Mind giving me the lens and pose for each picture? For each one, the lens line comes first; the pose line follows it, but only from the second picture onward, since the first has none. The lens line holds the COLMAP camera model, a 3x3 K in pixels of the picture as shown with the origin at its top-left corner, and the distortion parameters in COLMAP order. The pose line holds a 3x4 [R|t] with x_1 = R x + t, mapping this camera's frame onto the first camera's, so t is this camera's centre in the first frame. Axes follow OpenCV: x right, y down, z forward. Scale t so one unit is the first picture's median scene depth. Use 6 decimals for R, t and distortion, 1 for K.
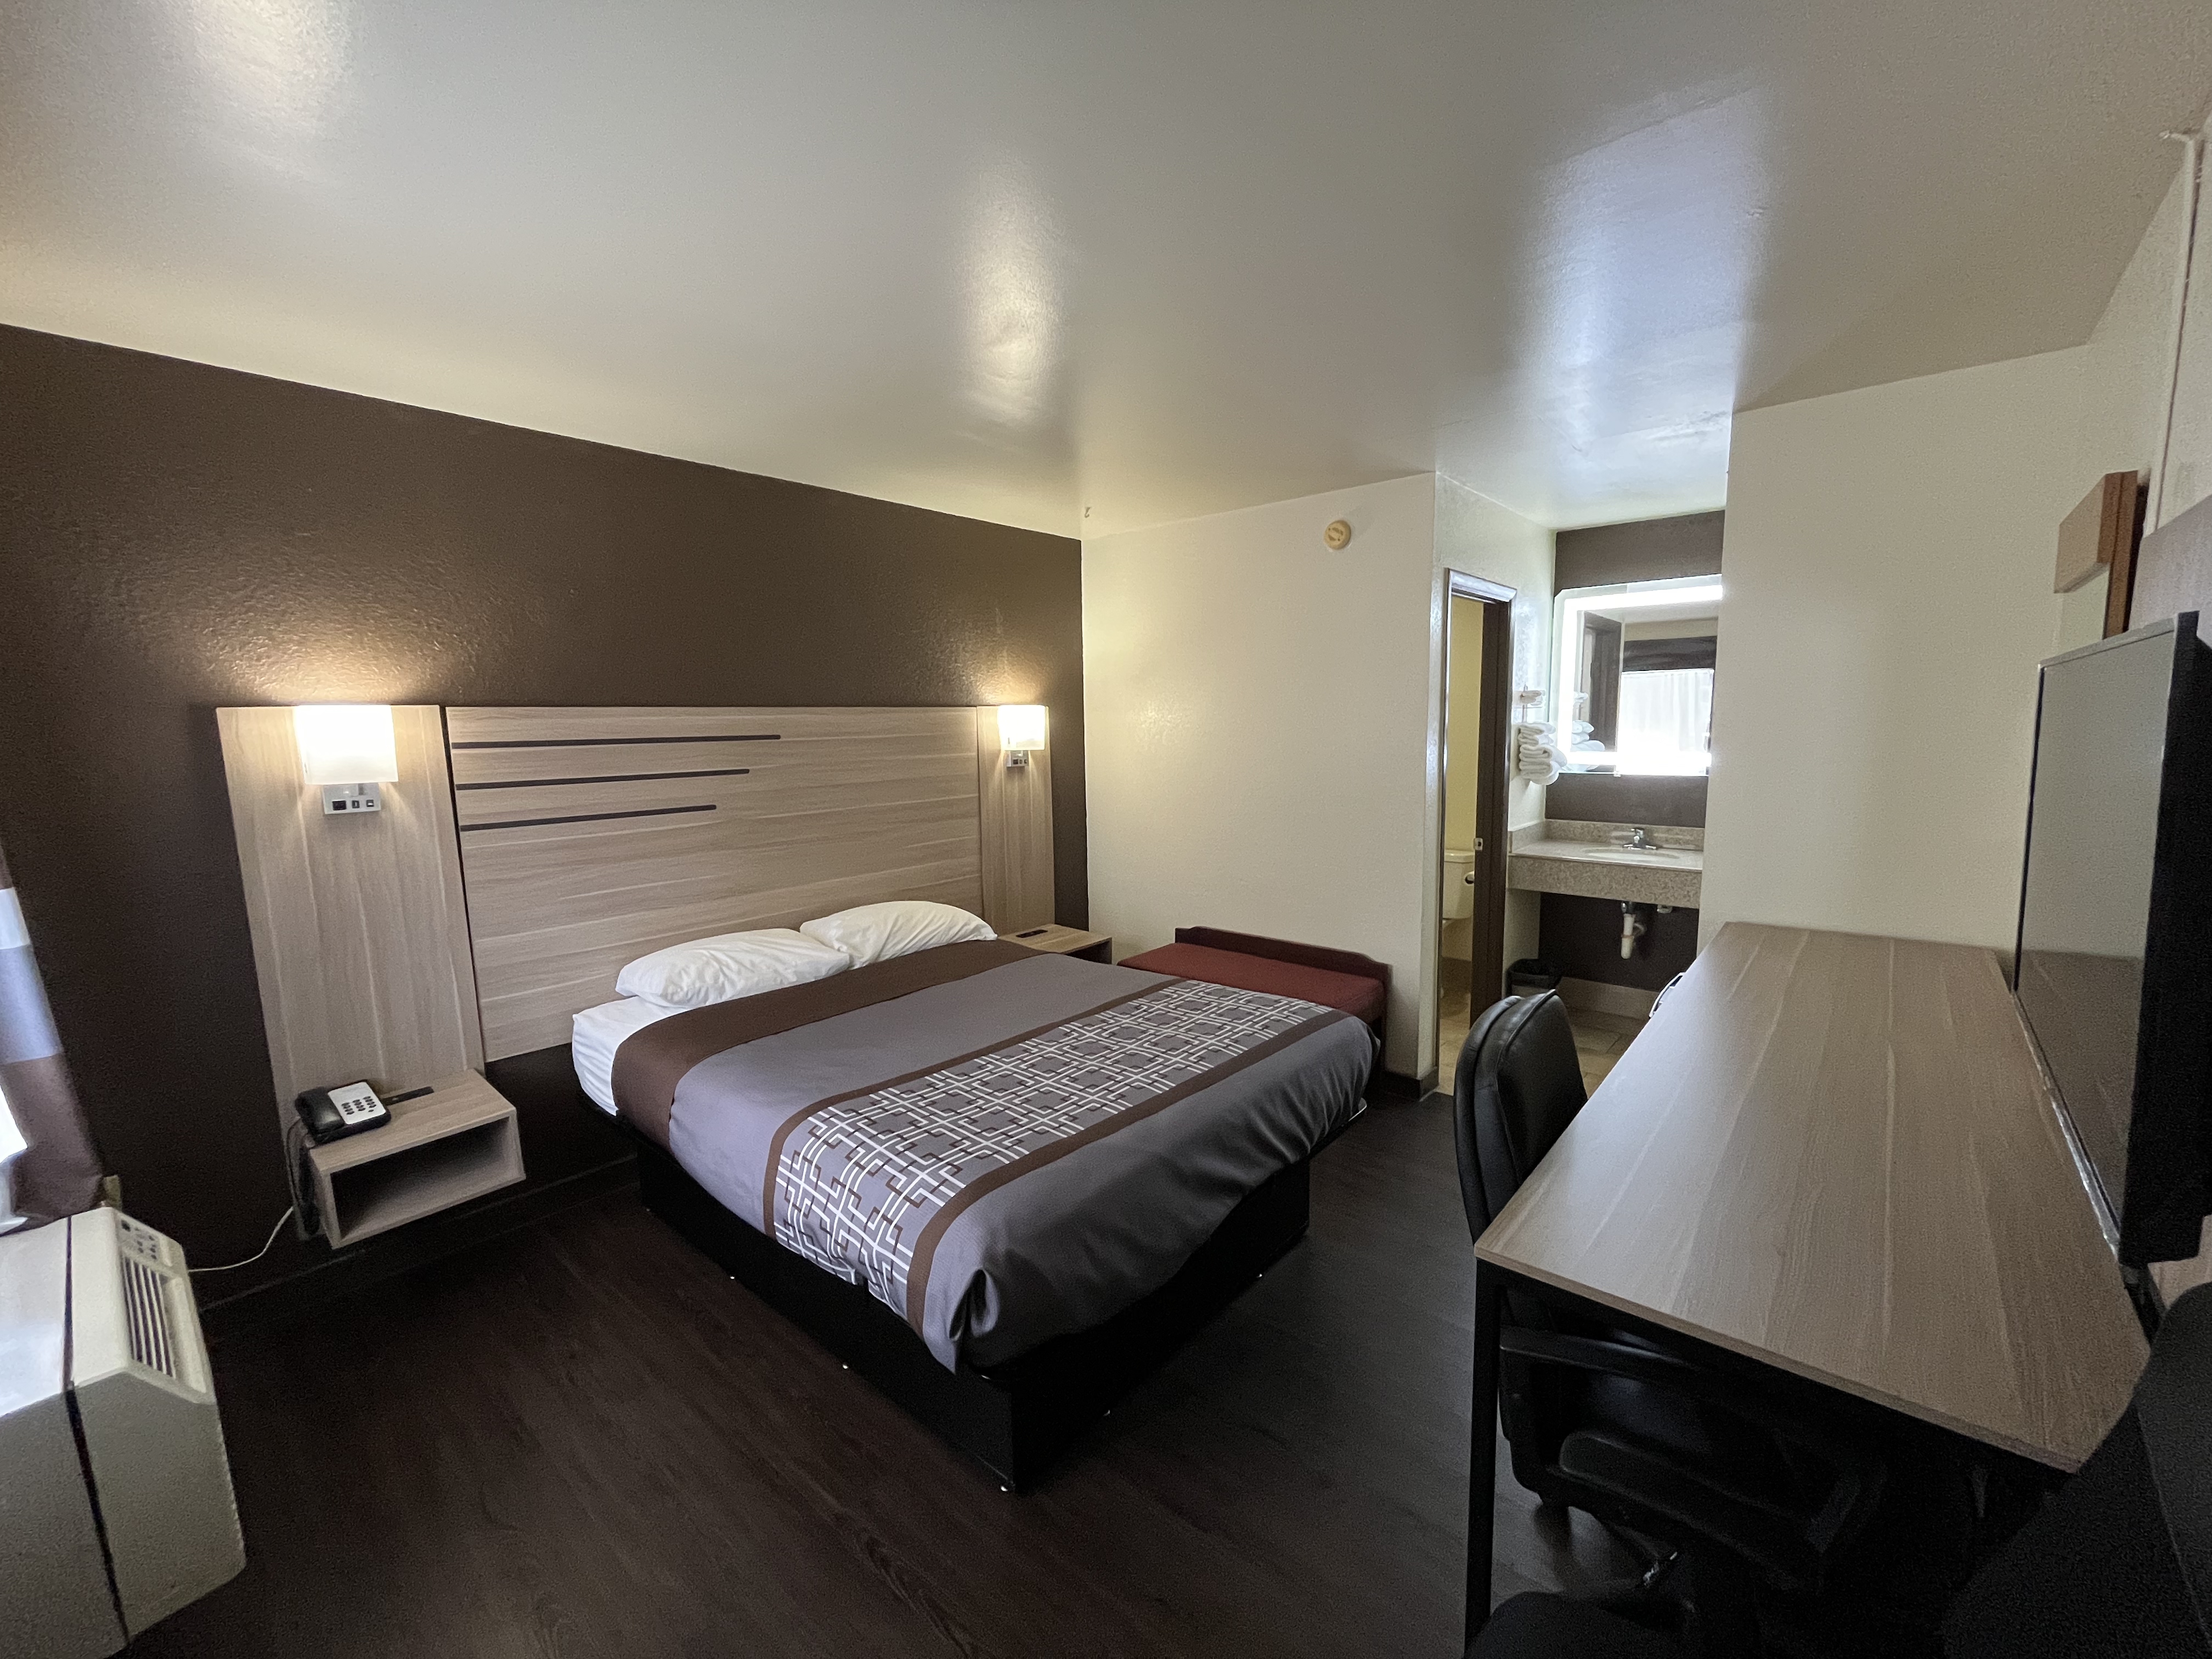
lens RADIAL K [[895.0, 0, 1106.0], [0, 895.0, 829.5], [0, 0, 1]] dist [0.000035, -0.000019]
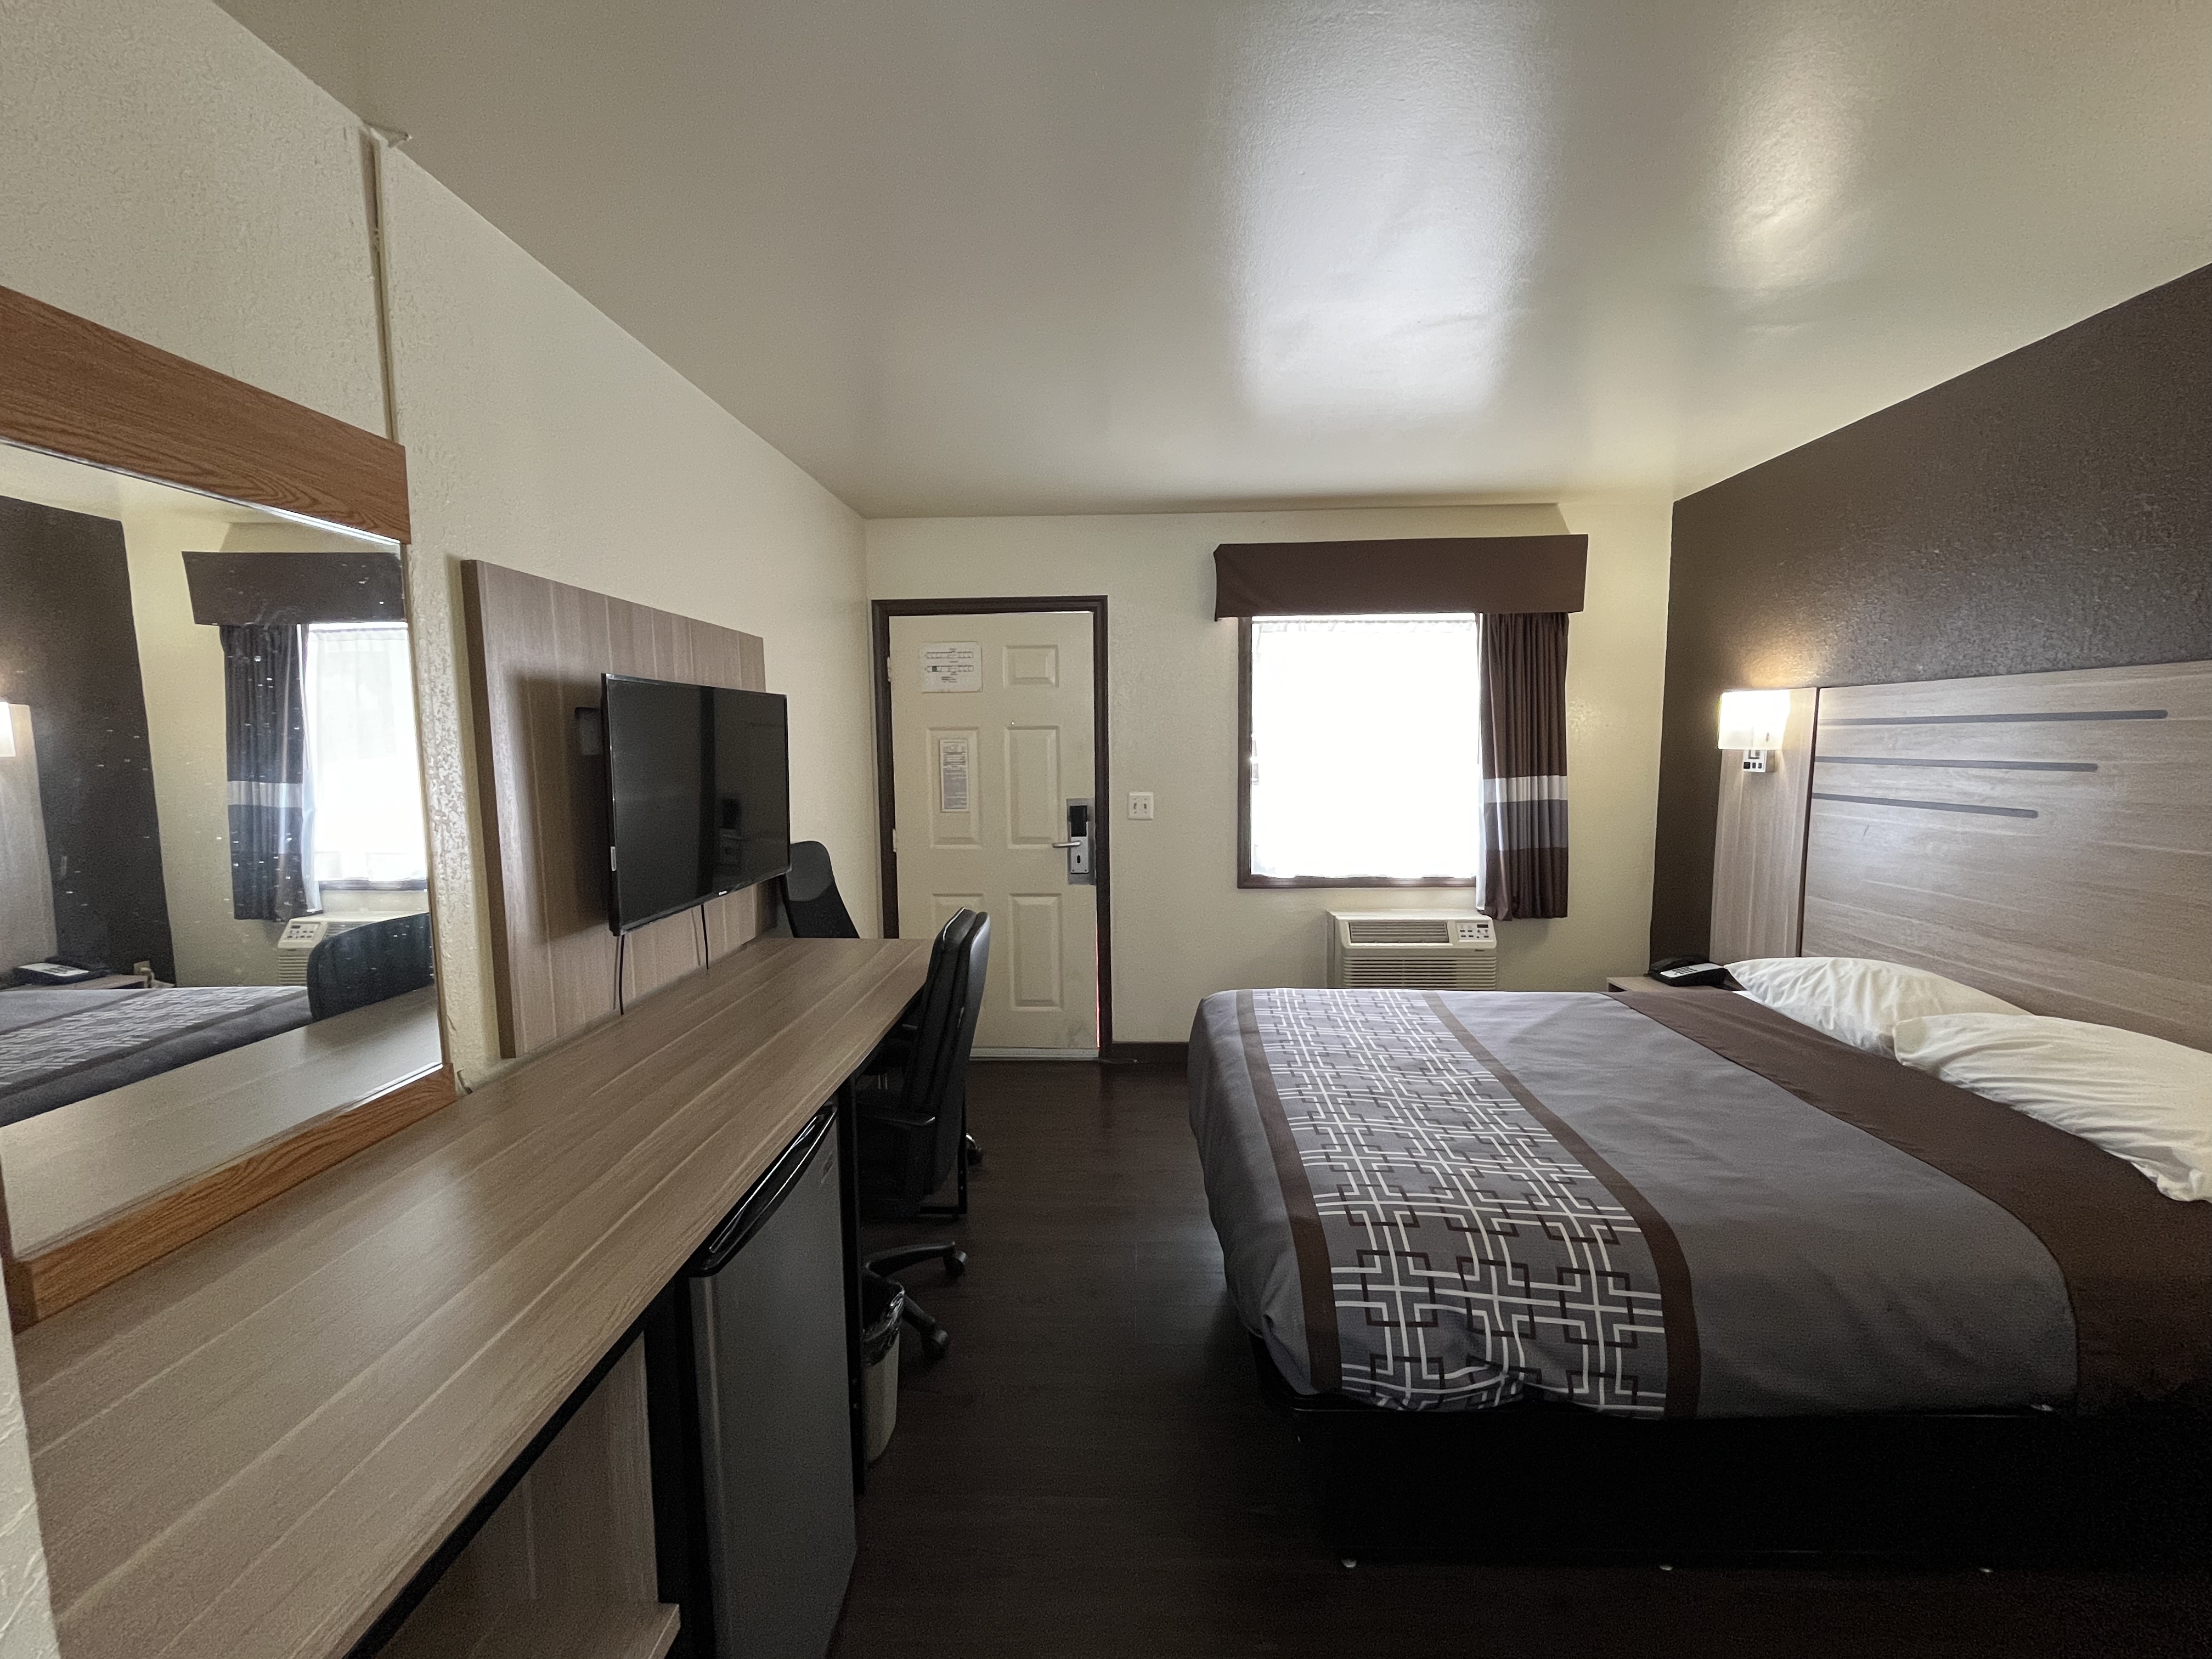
lens RADIAL K [[899.1, 0, 1106.0], [0, 899.1, 829.5], [0, 0, 1]] dist [-0.002725, -0.000454]
pose [[-0.774793, 0.088573, -0.625980, 0.550513], [-0.052595, 0.977675, 0.203434, -0.114055], [0.630023, 0.190543, -0.752837, 1.033831]]
